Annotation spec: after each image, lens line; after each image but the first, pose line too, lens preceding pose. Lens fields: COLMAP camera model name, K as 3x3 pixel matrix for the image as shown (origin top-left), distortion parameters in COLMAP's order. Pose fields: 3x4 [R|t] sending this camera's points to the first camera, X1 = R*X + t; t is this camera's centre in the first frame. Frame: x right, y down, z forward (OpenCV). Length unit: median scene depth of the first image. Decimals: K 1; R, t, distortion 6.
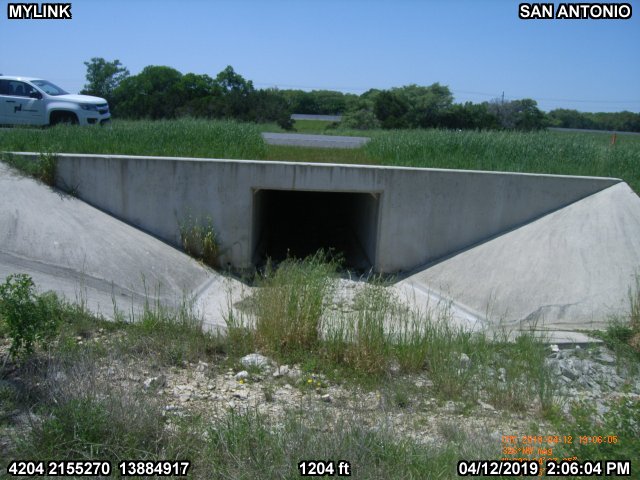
lens RADIAL K [[517.5, 0, 317.8], [0, 517.5, 235.5], [0, 0, 1]] dist [-0.095746, 0.029910]
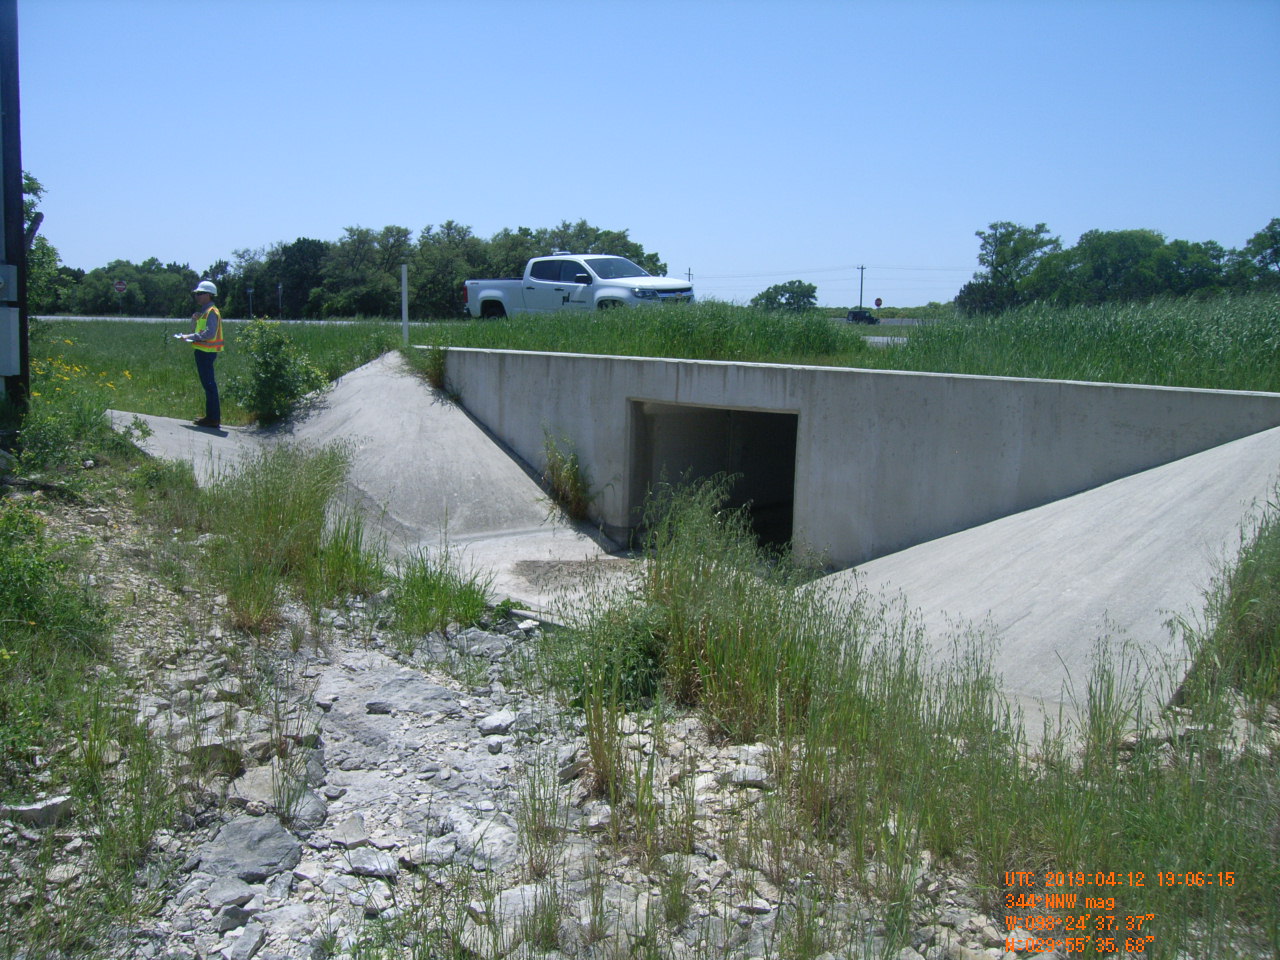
lens RADIAL K [[1035.0, 0, 632.6], [0, 1035.0, 478.9], [0, 0, 1]] dist [-0.095746, 0.029910]
pose [[0.681357, 0.076181, -0.727976, 0.100495], [-0.144220, 0.989045, -0.031483, 0.005465], [0.717603, 0.126440, 0.684879, 0.018303]]
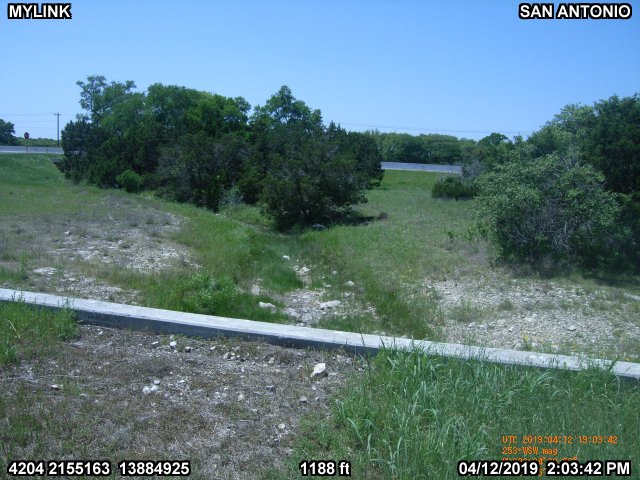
lens RADIAL K [[517.5, 0, 318.7], [0, 517.5, 239.3], [0, 0, 1]] dist [-0.095746, 0.029910]
pose [[0.978444, 0.043694, -0.201835, 0.008815], [-0.059967, 0.995362, -0.075227, -0.097078], [0.197612, 0.085708, 0.976526, 0.406906]]
